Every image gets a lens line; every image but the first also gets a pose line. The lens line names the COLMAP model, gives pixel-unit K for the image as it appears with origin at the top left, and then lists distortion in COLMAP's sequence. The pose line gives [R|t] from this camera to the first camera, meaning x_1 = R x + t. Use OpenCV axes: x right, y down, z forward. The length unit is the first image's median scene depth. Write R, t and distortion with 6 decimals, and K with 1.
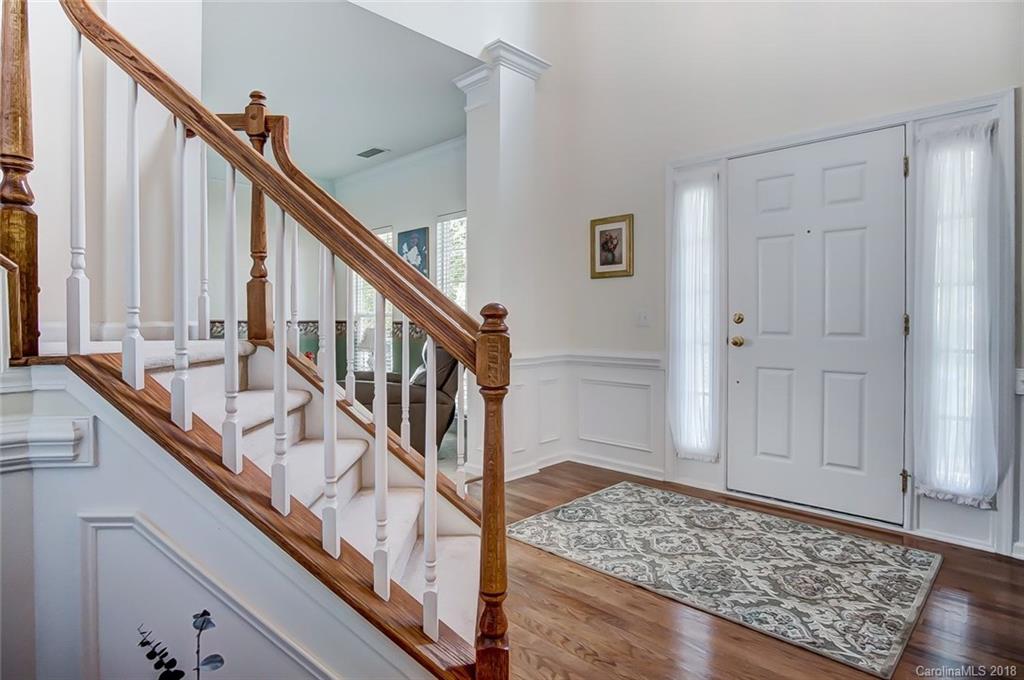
lens RADIAL K [[551.9, 0, 522.0], [0, 551.9, 333.1], [0, 0, 1]] dist [-0.032998, 0.008964]
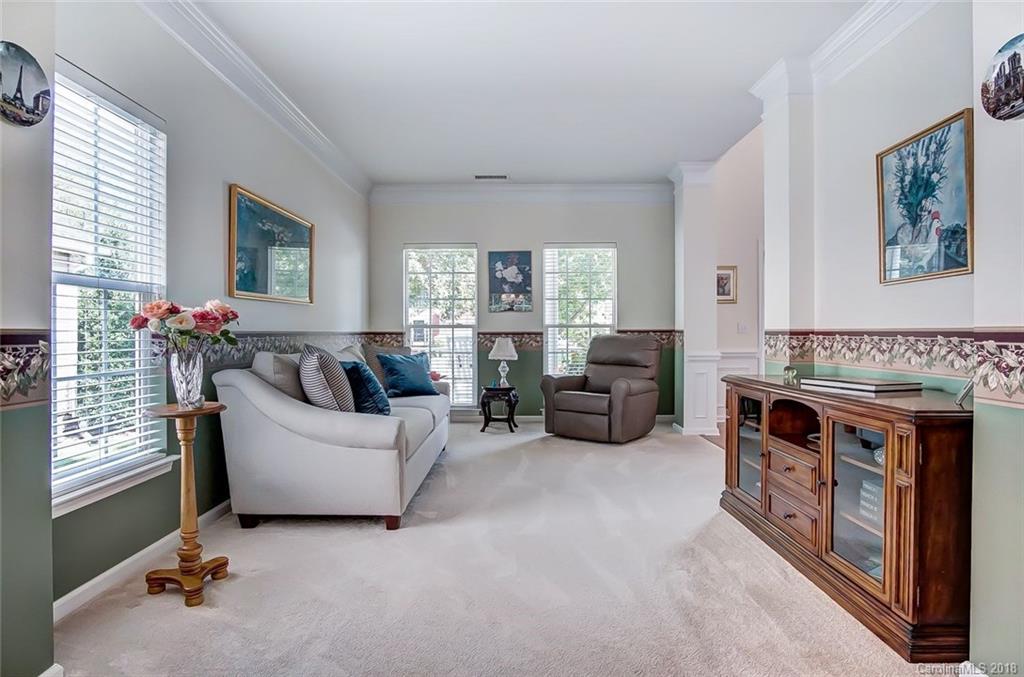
lens RADIAL K [[546.5, 0, 509.7], [0, 546.5, 334.8], [0, 0, 1]] dist [-0.032348, 0.005059]
pose [[0.718449, -0.012085, 0.695475, -1.007868], [0.021926, 0.999746, -0.005279, -0.009936], [-0.695234, 0.019041, 0.718531, 0.206750]]
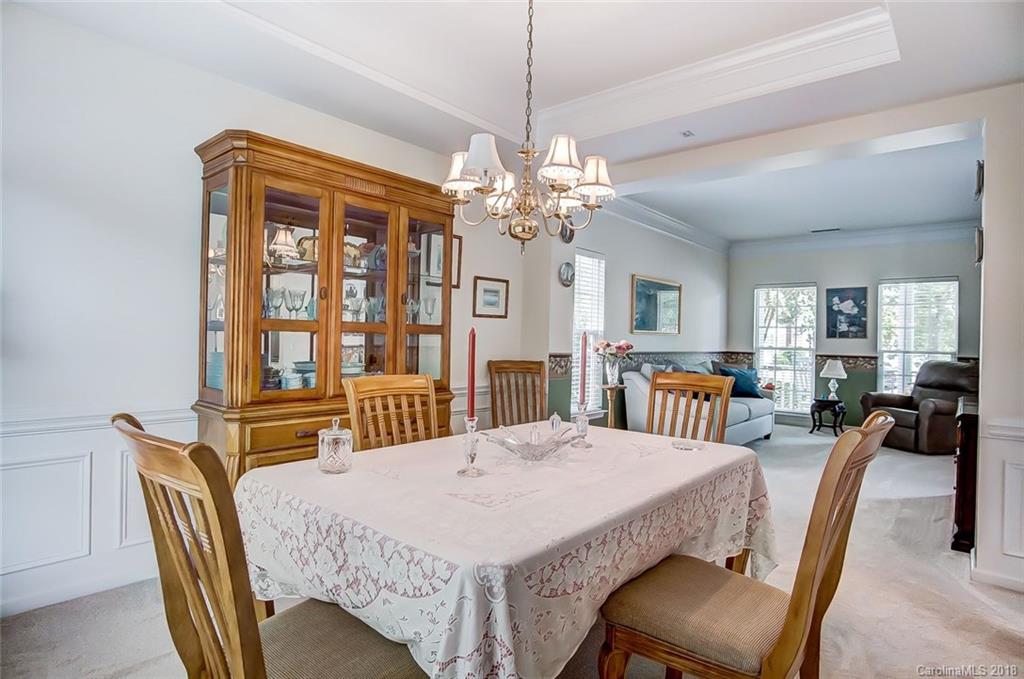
lens RADIAL K [[551.9, 0, 517.8], [0, 551.9, 337.4], [0, 0, 1]] dist [-0.032998, 0.008964]
pose [[0.996748, 0.015627, 0.079054, -1.140173], [-0.013687, 0.999593, -0.025028, -0.021343], [-0.079413, 0.023865, 0.996556, -0.276065]]
